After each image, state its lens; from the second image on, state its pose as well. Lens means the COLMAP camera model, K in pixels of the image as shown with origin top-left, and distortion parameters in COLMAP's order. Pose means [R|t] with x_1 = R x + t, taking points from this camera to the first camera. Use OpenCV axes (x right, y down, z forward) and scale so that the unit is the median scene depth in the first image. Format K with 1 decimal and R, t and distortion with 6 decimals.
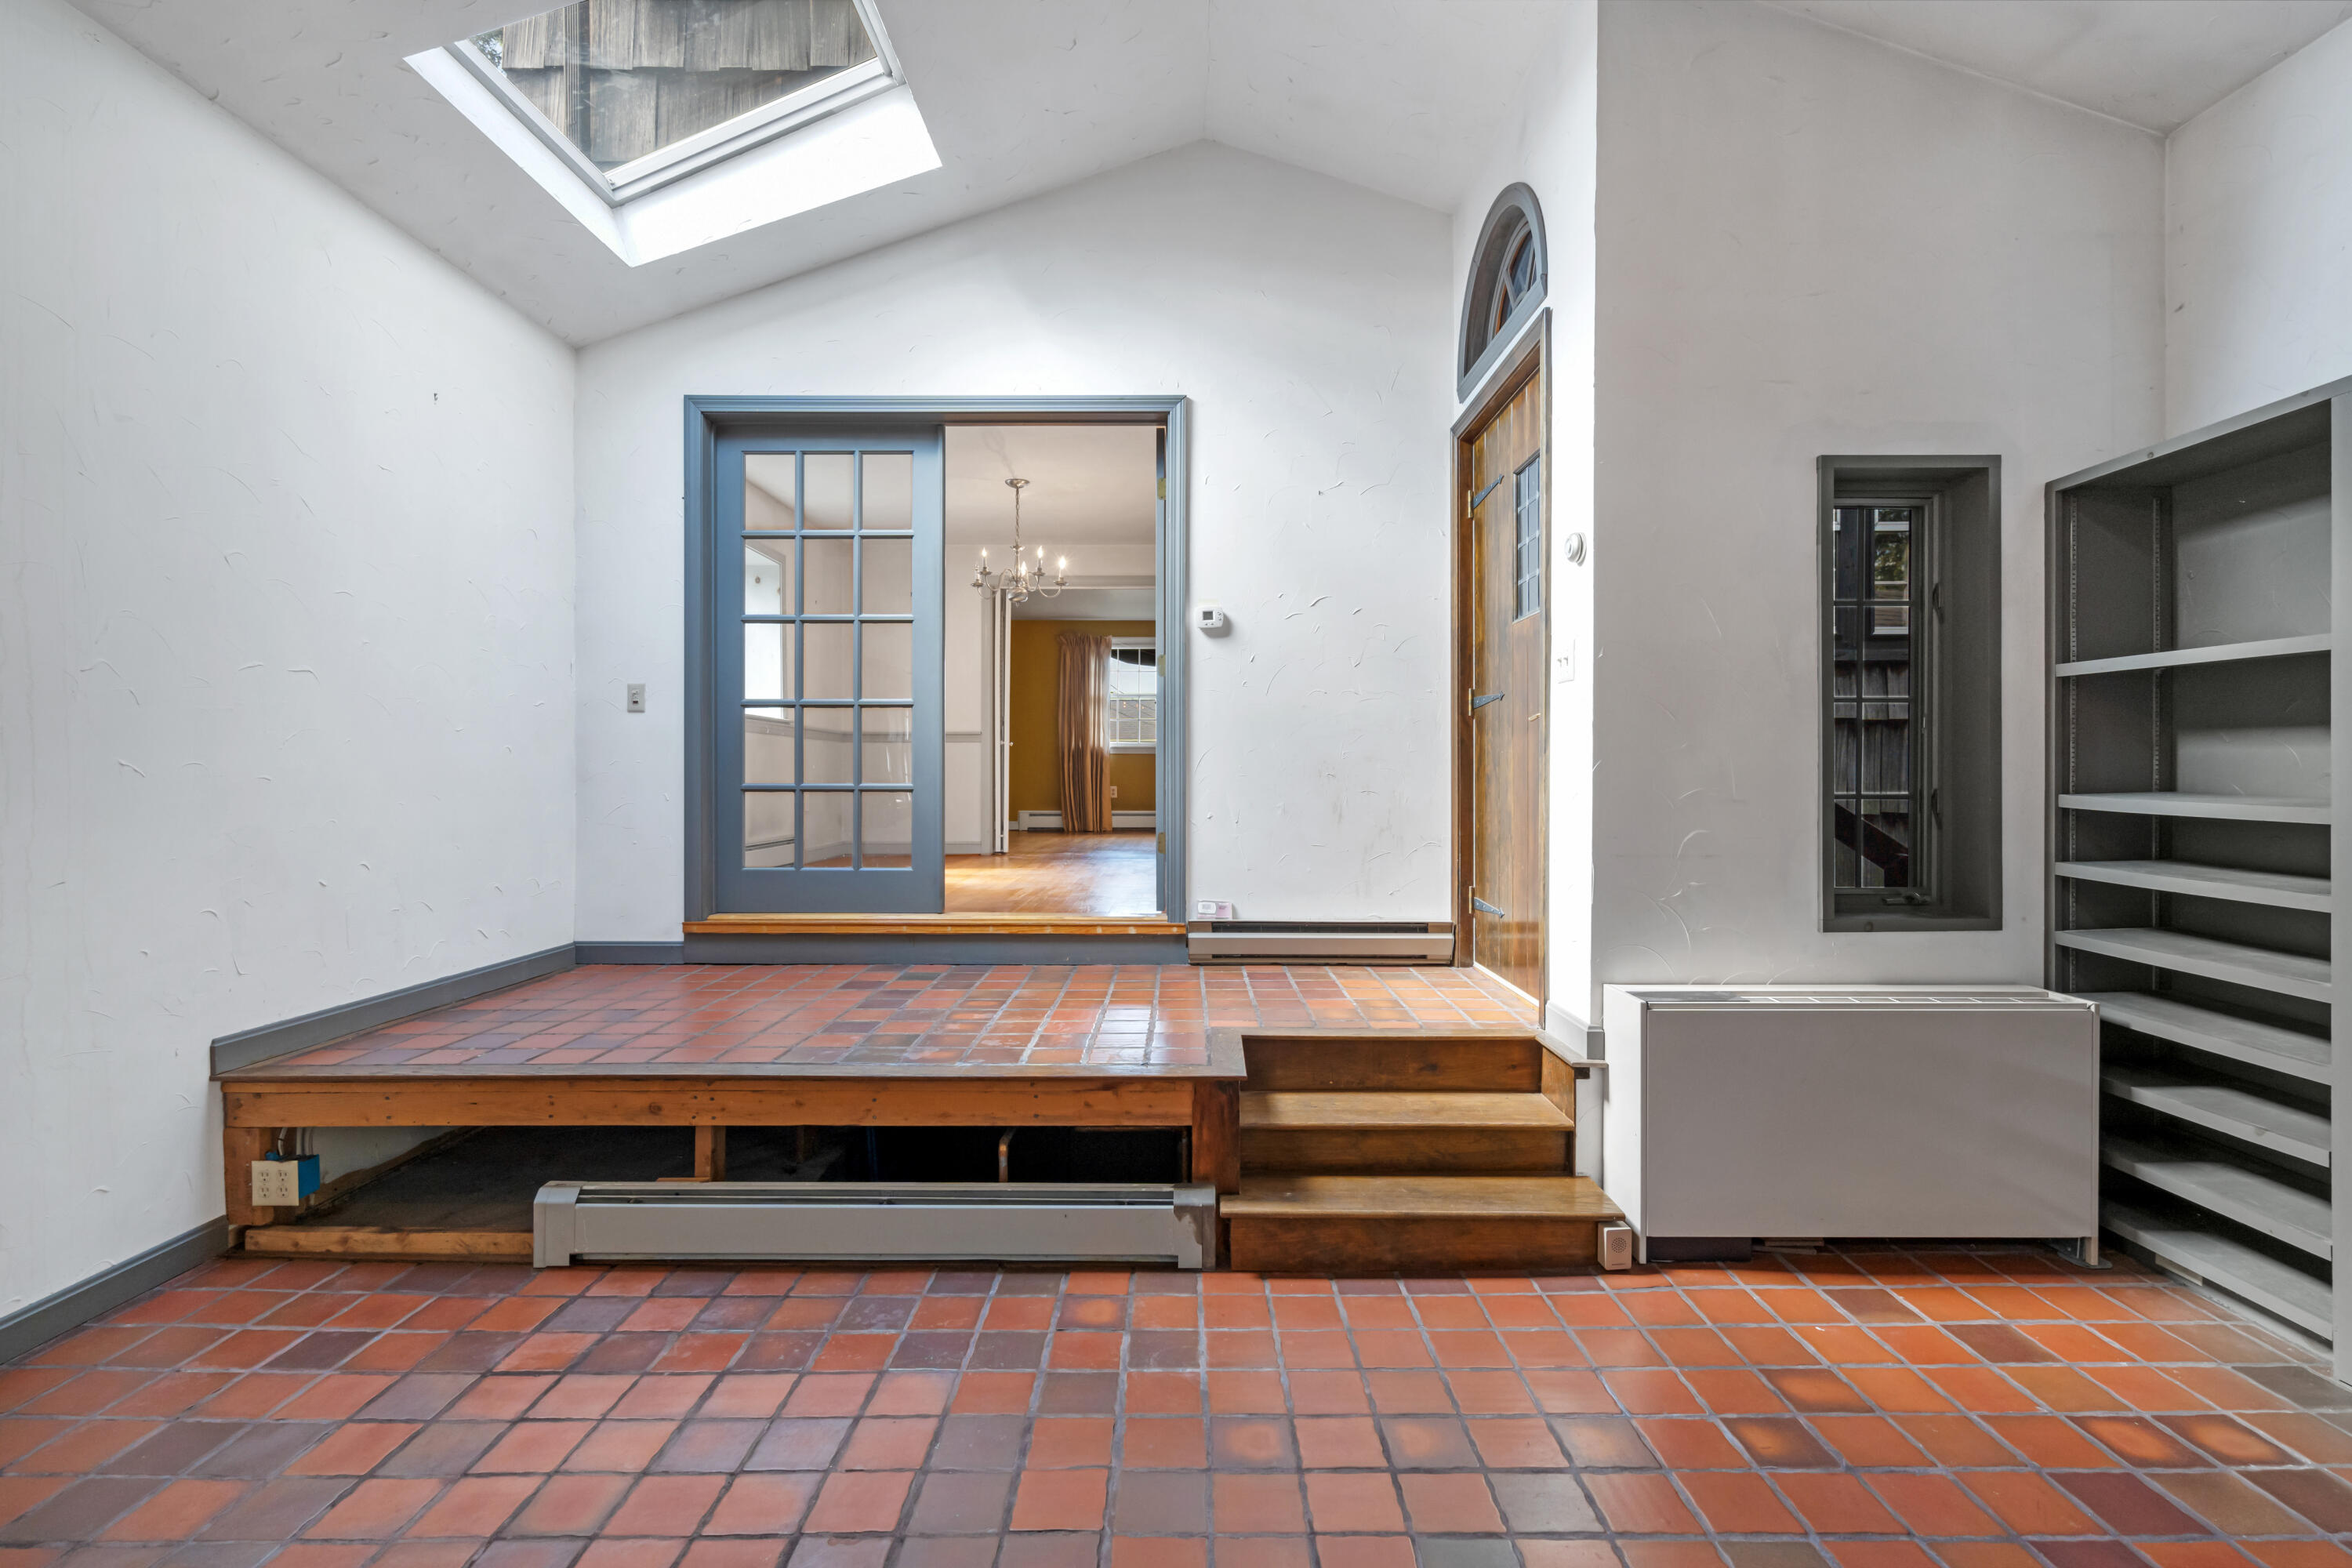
lens RADIAL K [[1051.2, 0, 1207.0], [0, 1051.2, 782.9], [0, 0, 1]] dist [-0.002950, 0.000522]
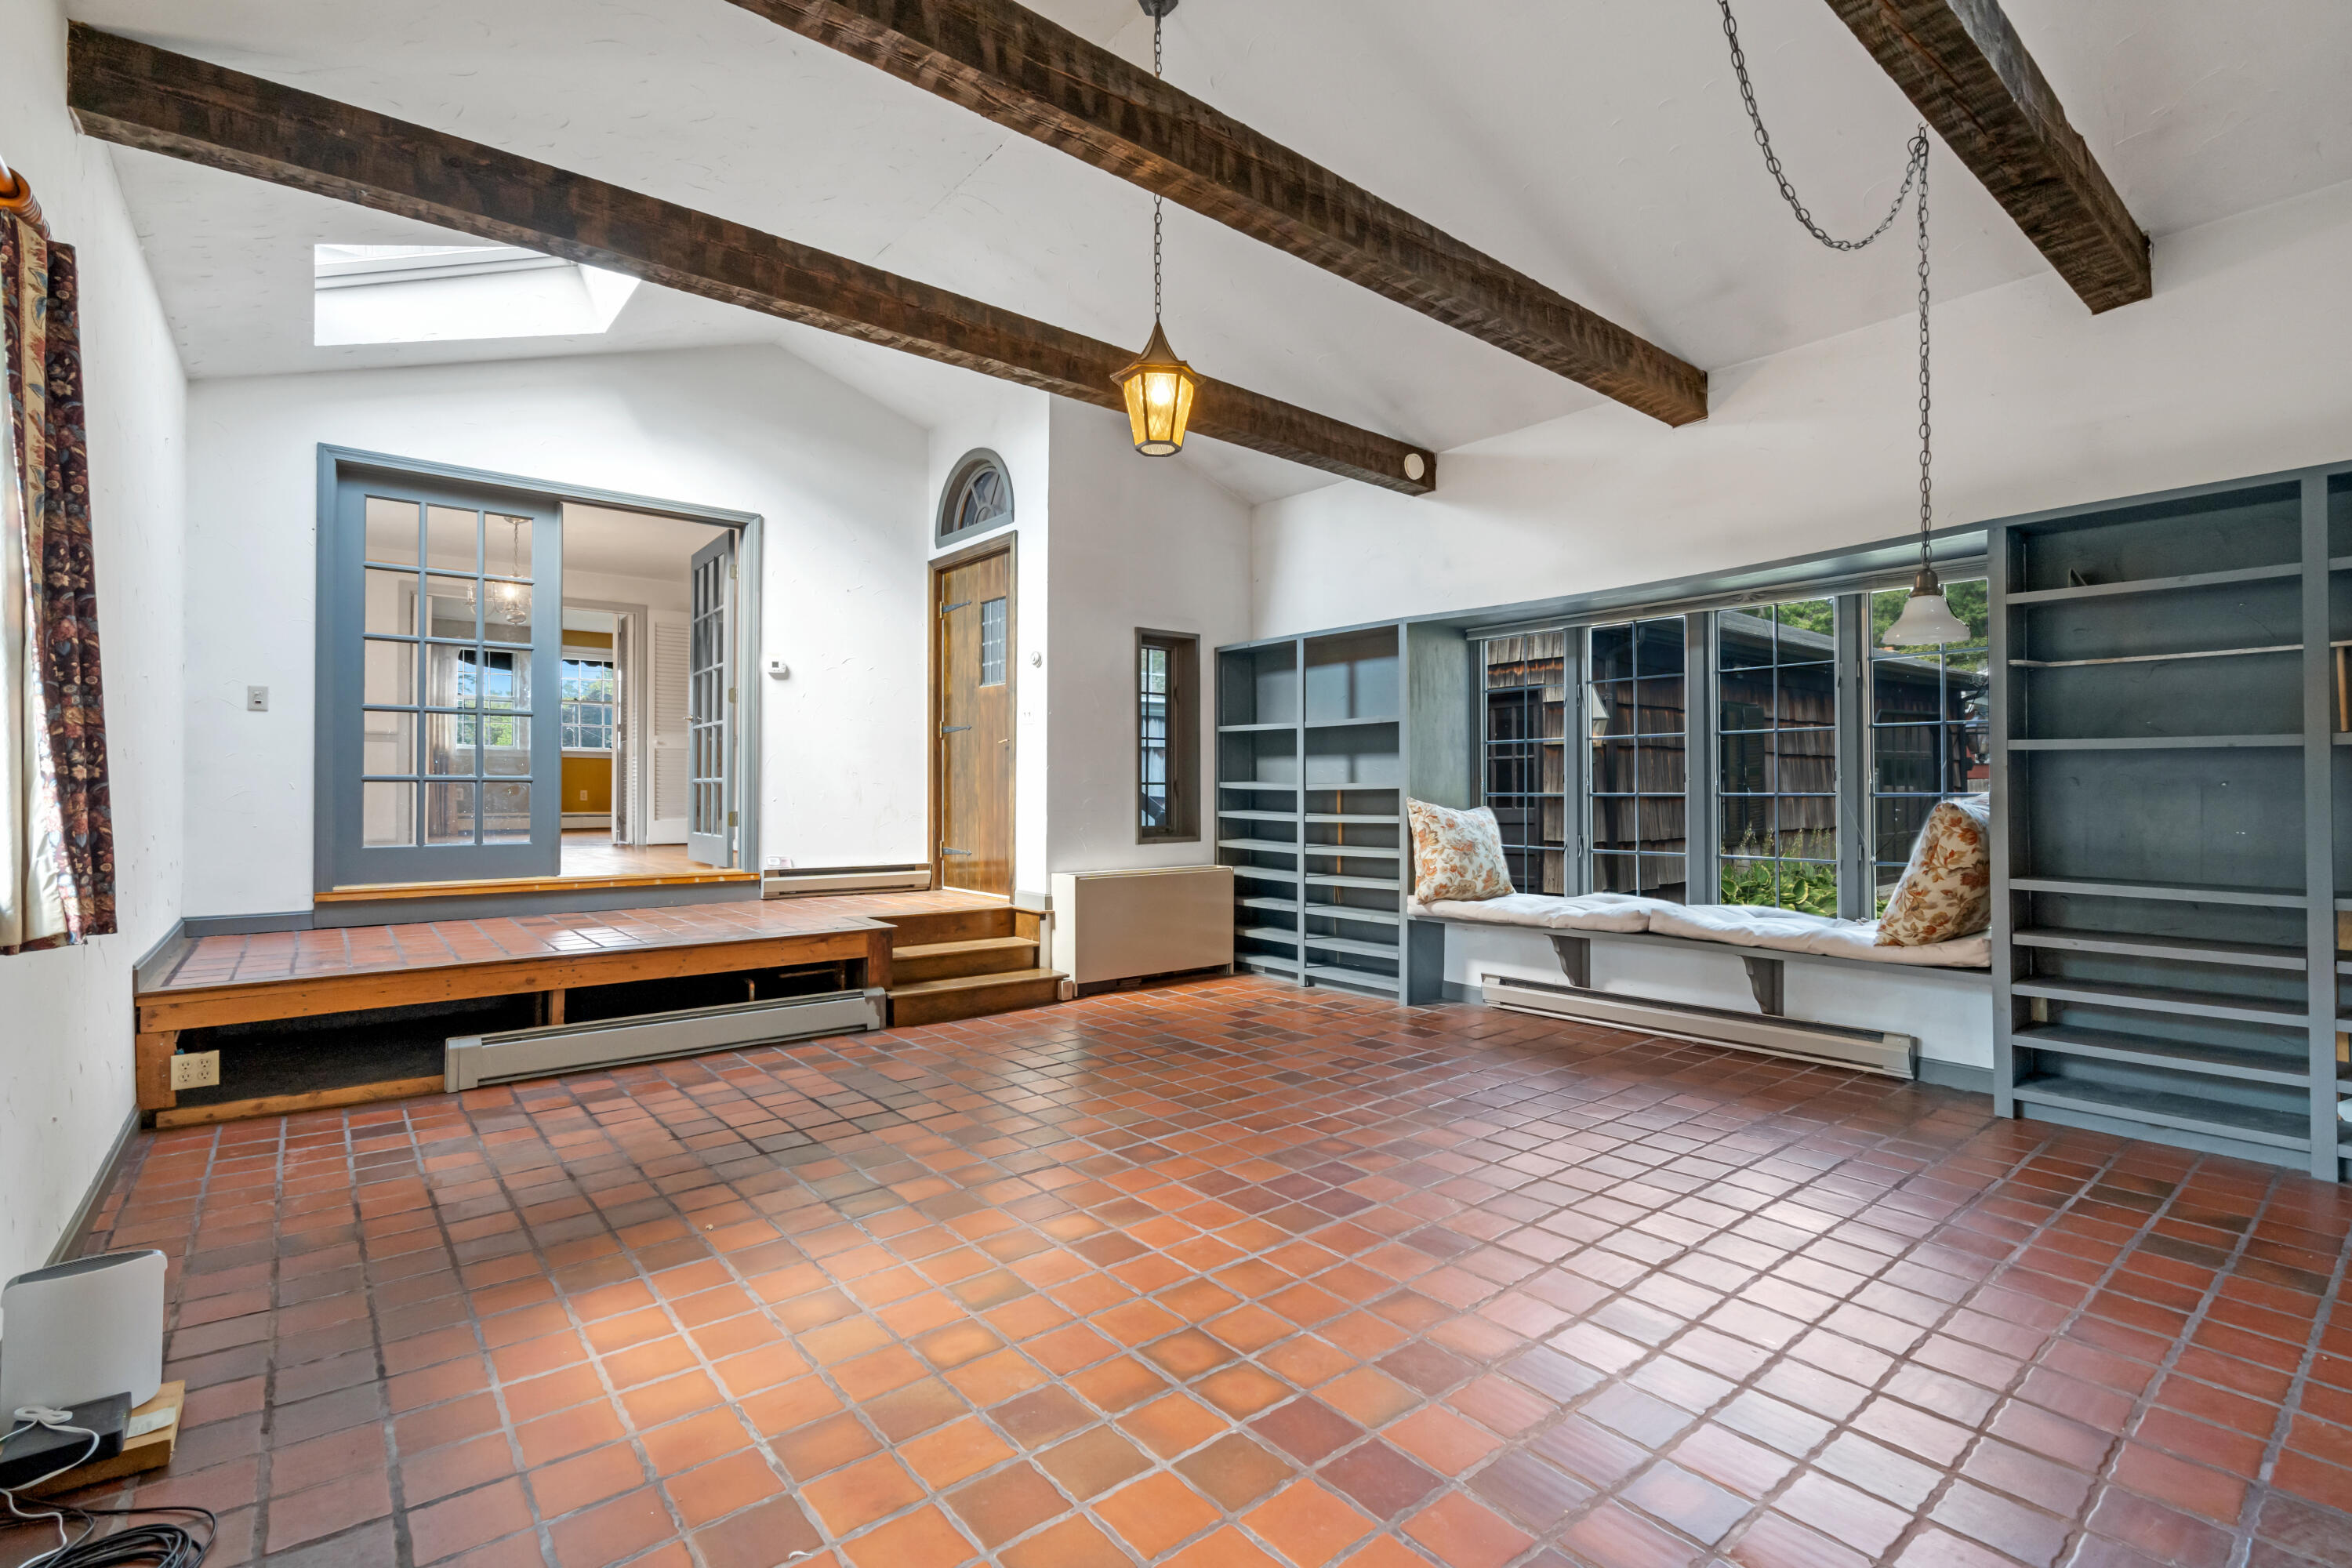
lens RADIAL K [[1064.3, 0, 1179.4], [0, 1064.3, 756.0], [0, 0, 1]] dist [-0.003929, 0.000498]
pose [[0.782370, 0.019977, 0.622494, -0.740134], [0.000437, 0.999468, -0.032623, 0.029967], [-0.622814, 0.025795, 0.781945, -0.805833]]
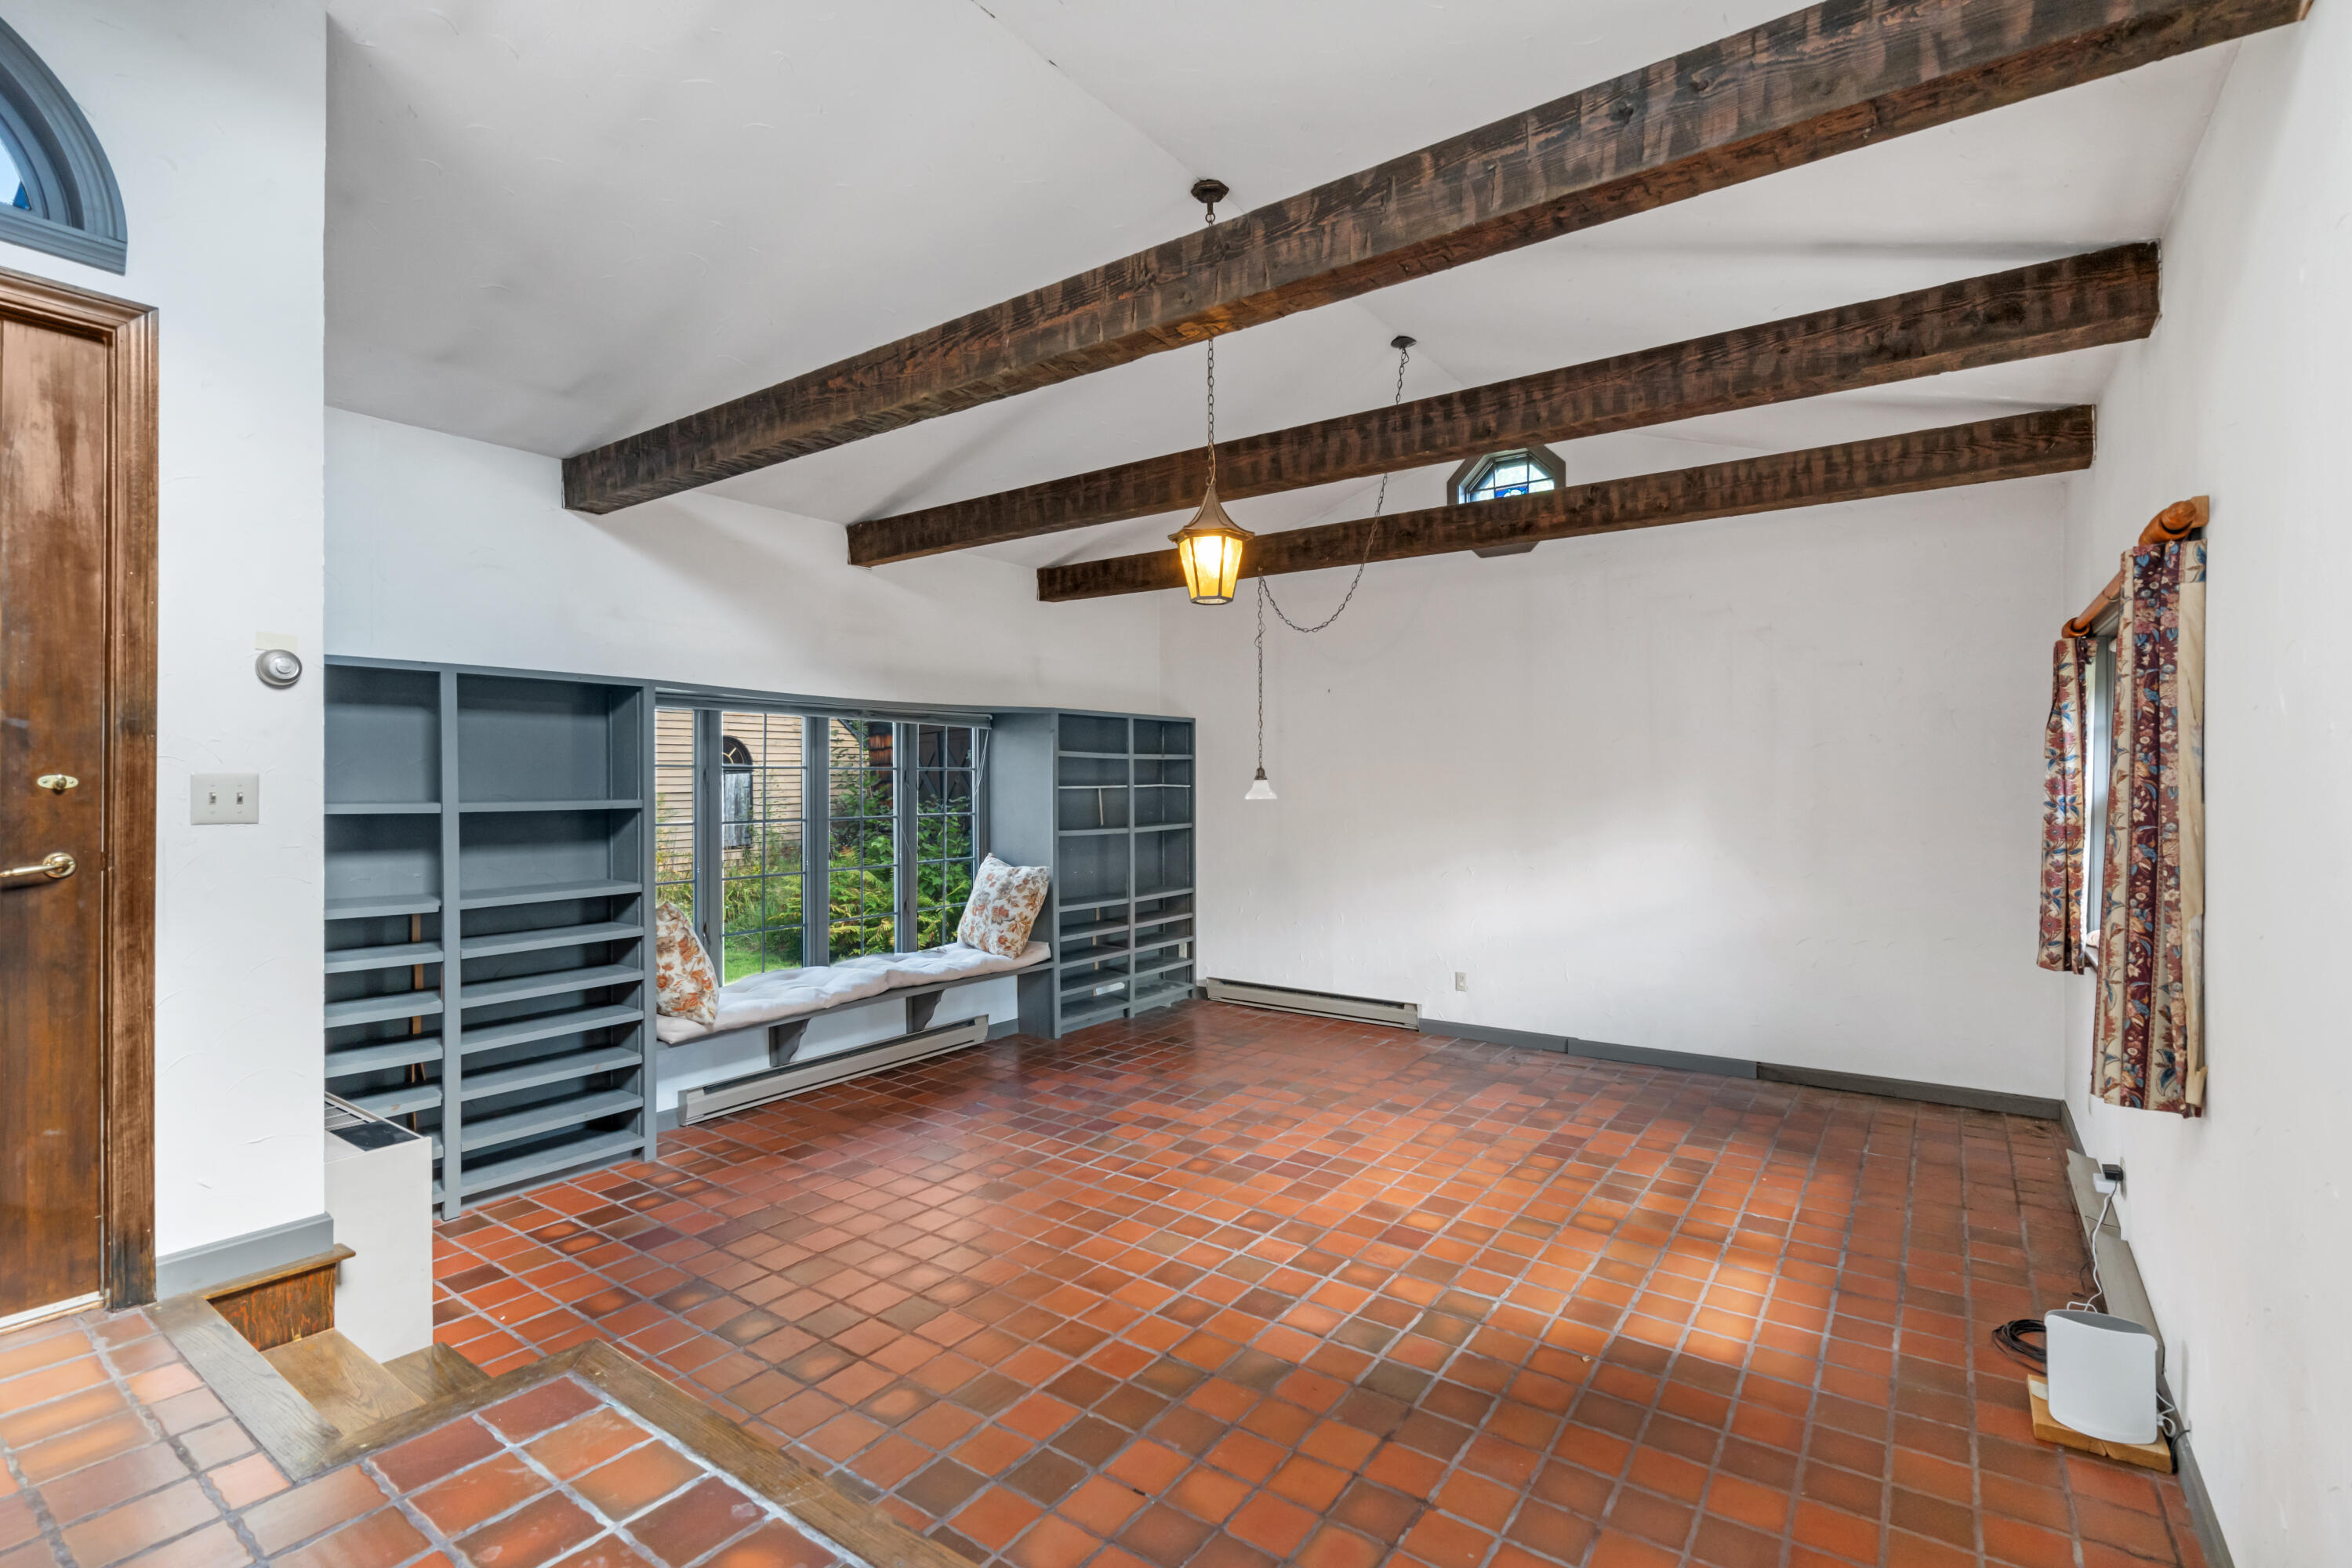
lens RADIAL K [[1088.5, 0, 1168.4], [0, 1088.5, 780.4], [0, 0, 1]] dist [0.001816, 0.000750]
pose [[-0.807385, 0.000737, 0.590024, -0.767364], [-0.001608, 0.999993, -0.003450, -0.134928], [-0.590023, -0.003734, -0.807378, 1.350537]]
